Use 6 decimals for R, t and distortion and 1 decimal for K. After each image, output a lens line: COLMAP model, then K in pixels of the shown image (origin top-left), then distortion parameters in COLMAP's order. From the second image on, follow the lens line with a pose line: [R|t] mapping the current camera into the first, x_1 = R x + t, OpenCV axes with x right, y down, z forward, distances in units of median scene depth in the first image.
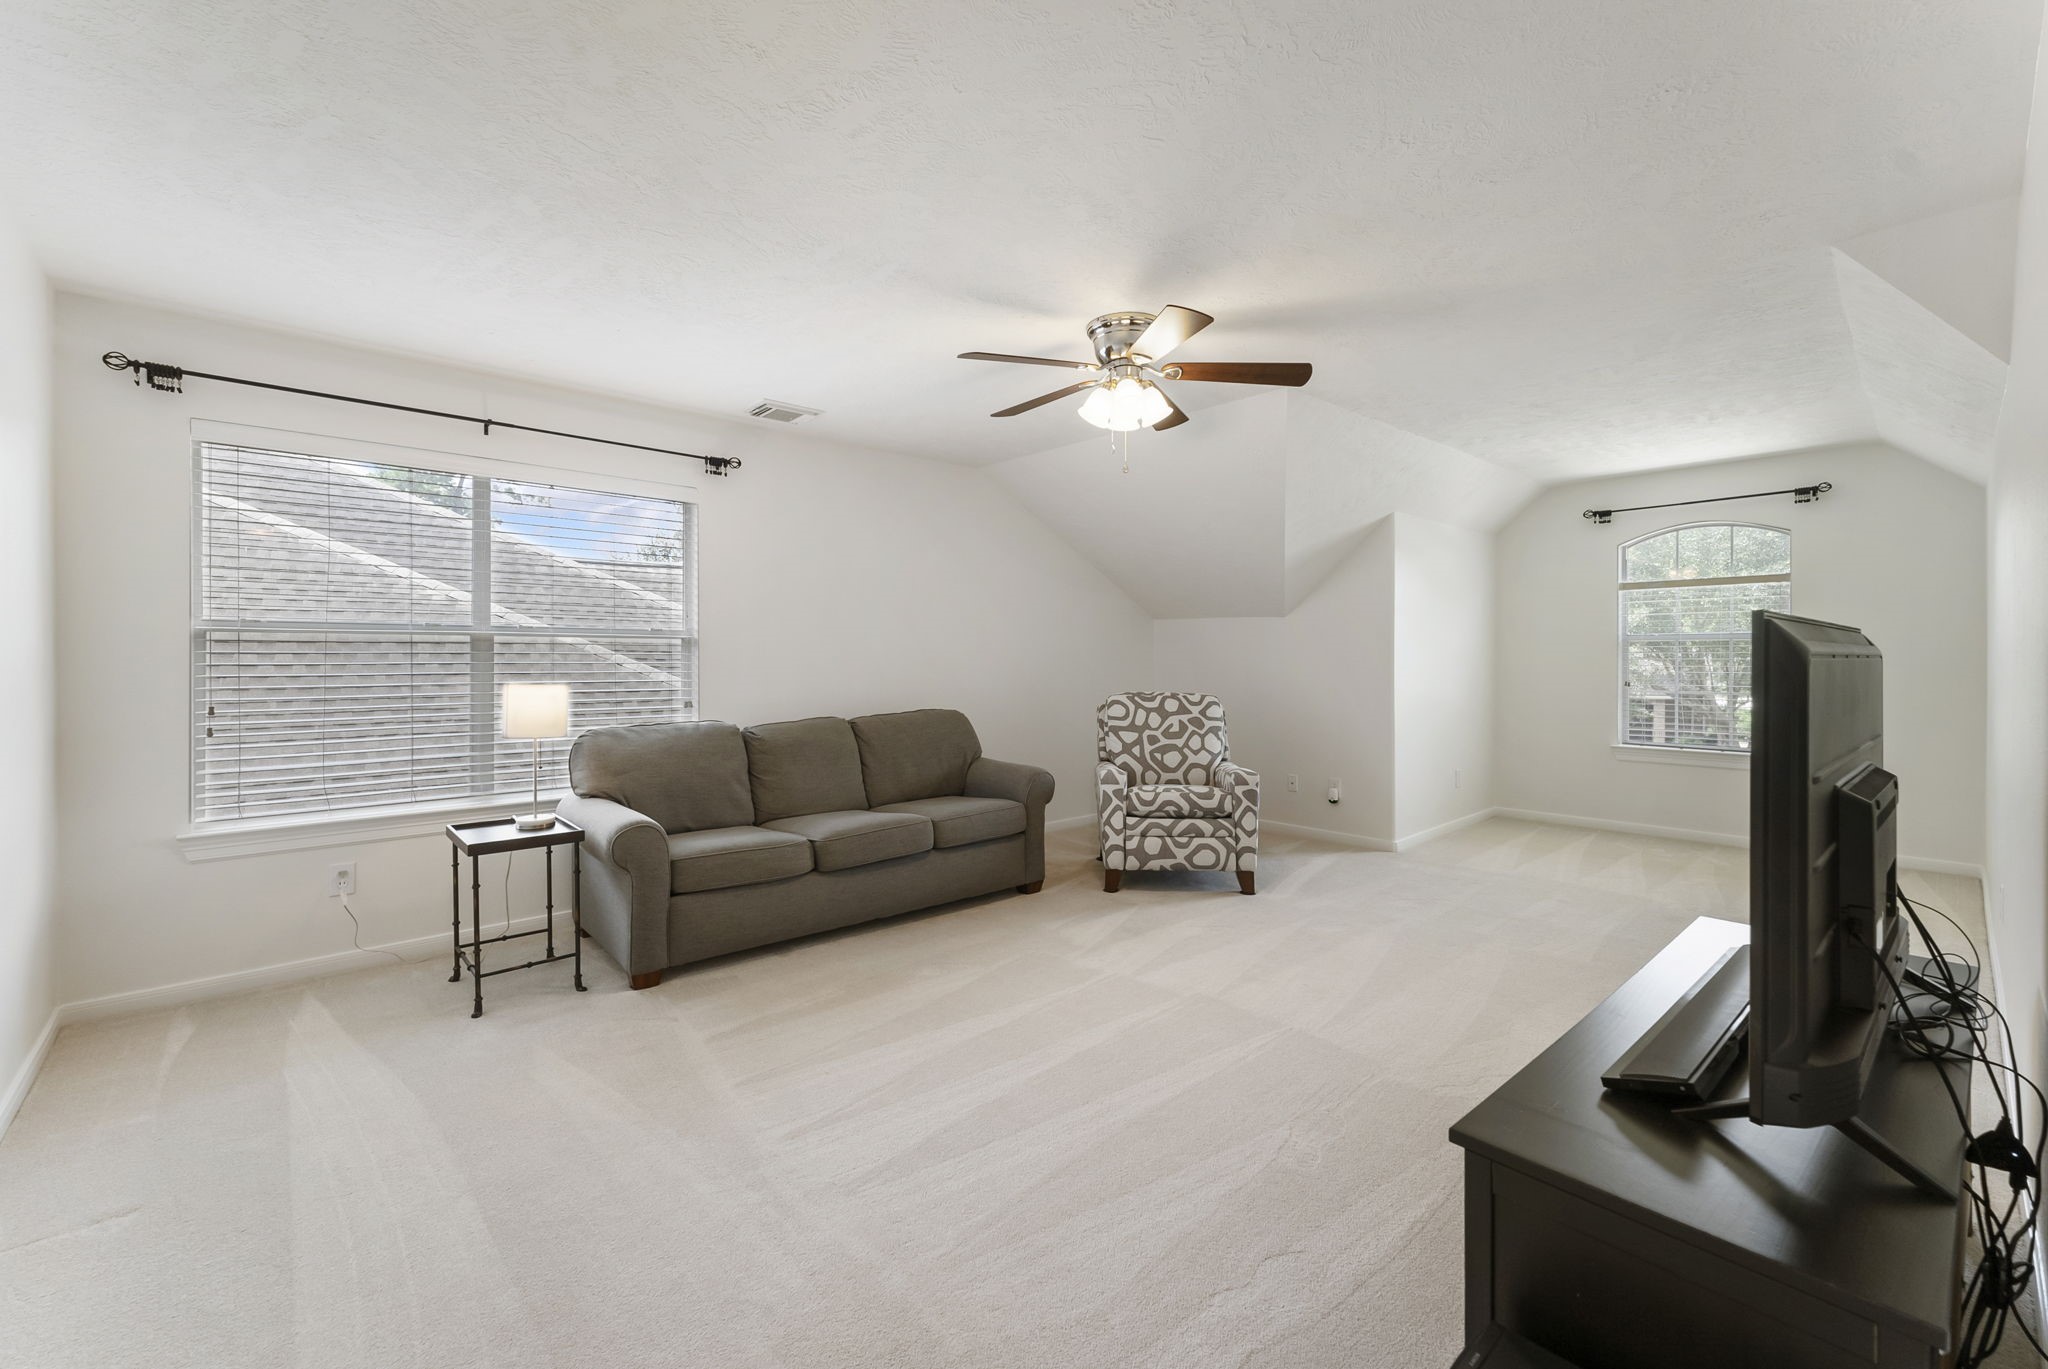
lens RADIAL K [[844.5, 0, 1032.6], [0, 844.5, 669.2], [0, 0, 1]] dist [0.009150, -0.001074]
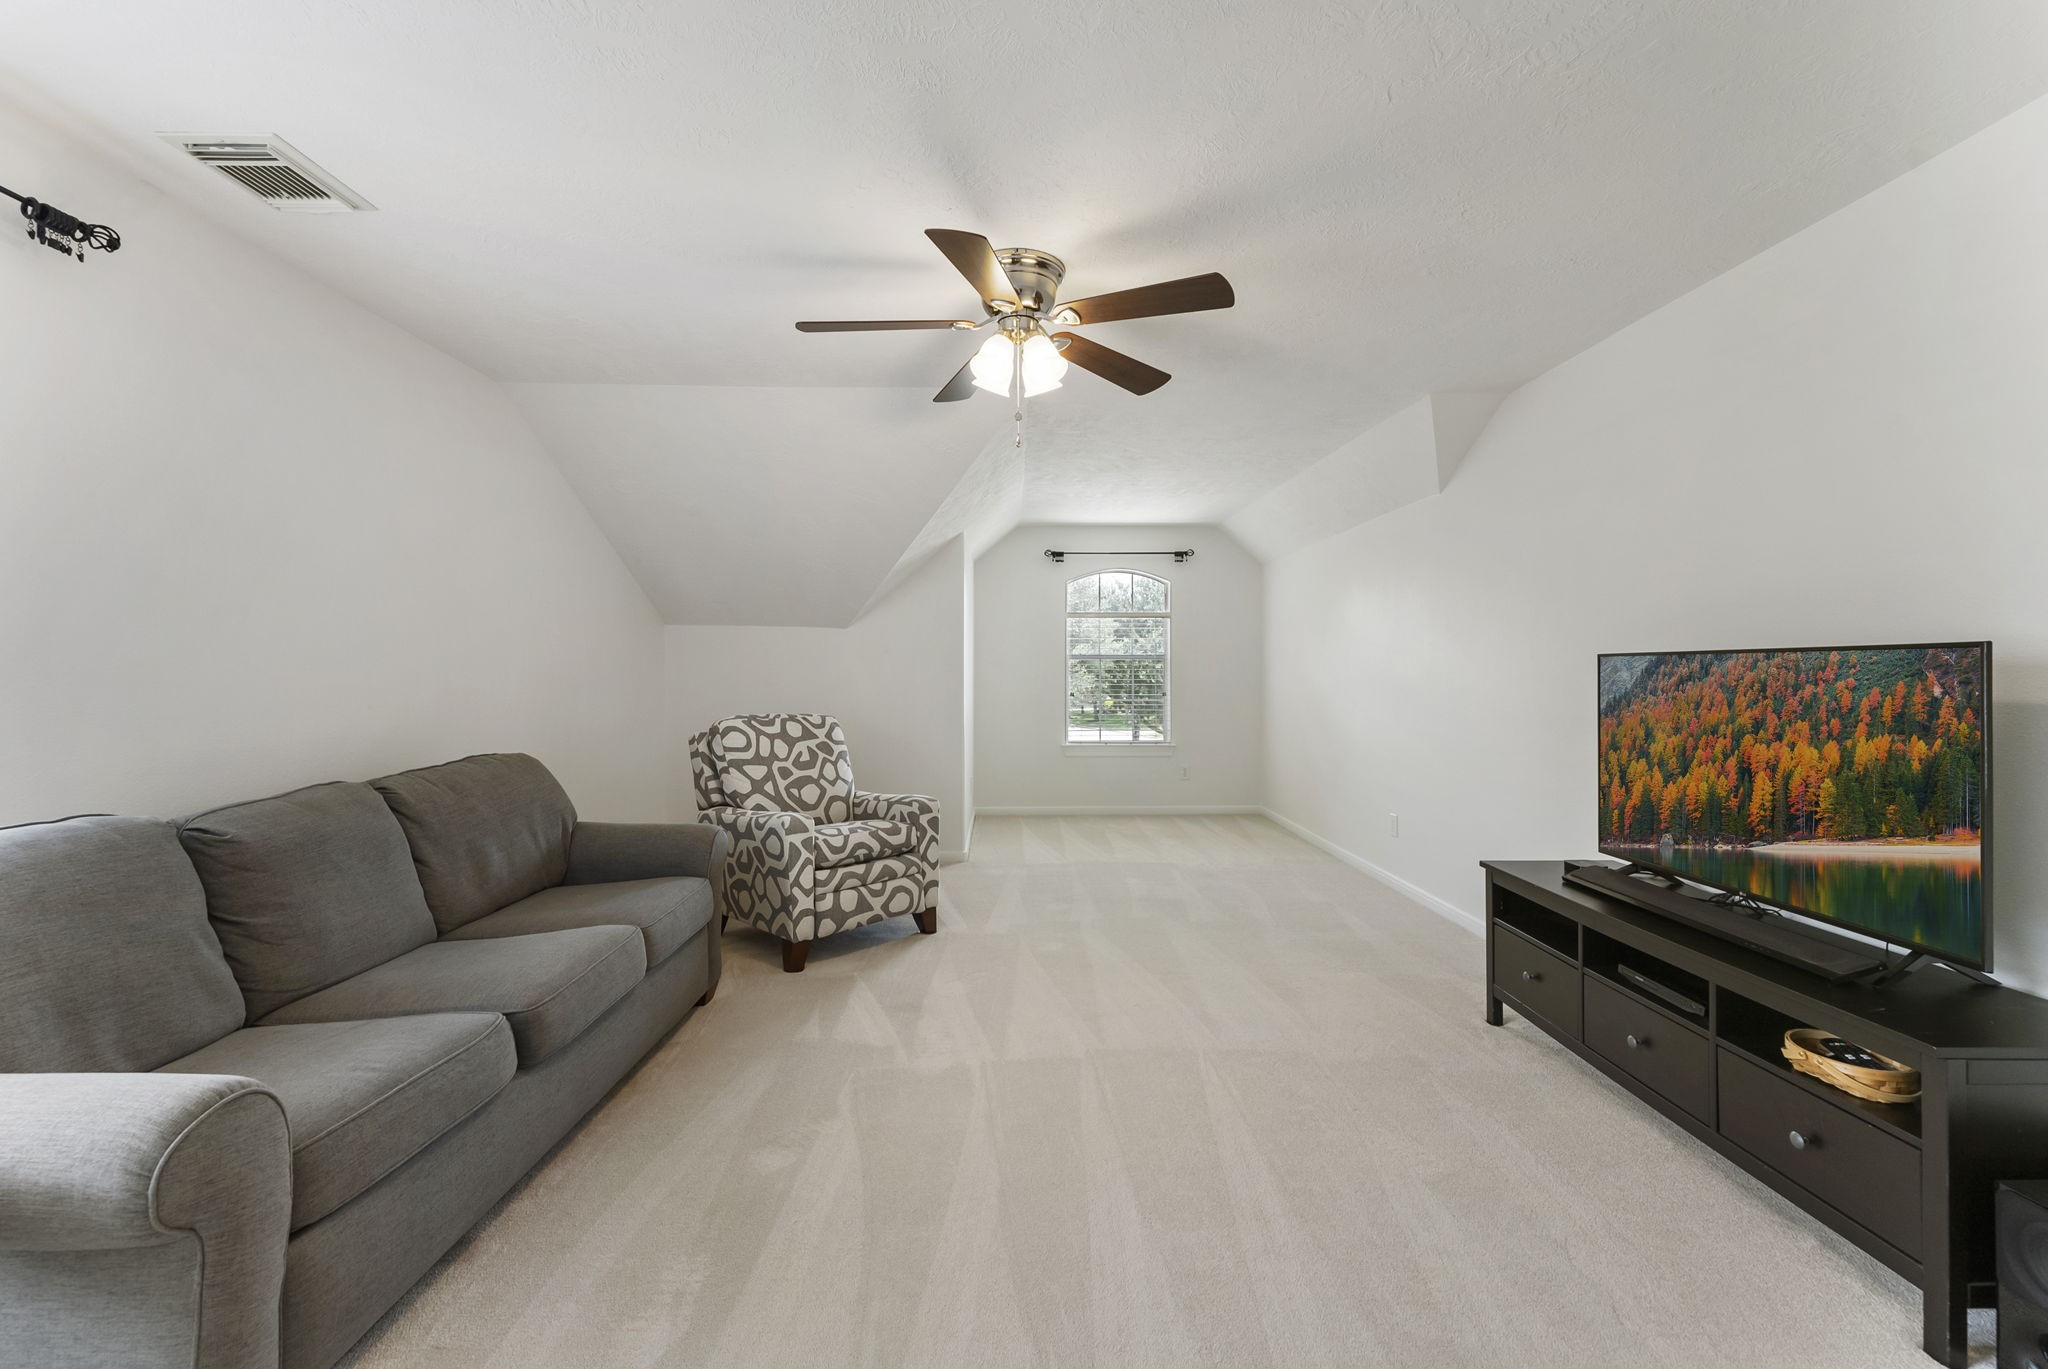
lens RADIAL K [[844.5, 0, 1023.9], [0, 844.5, 679.2], [0, 0, 1]] dist [0.009150, -0.001074]
pose [[0.663683, -0.004703, 0.747999, -0.355022], [0.010808, 0.999936, -0.003303, -0.001830], [-0.747936, 0.010277, 0.663691, 0.321456]]
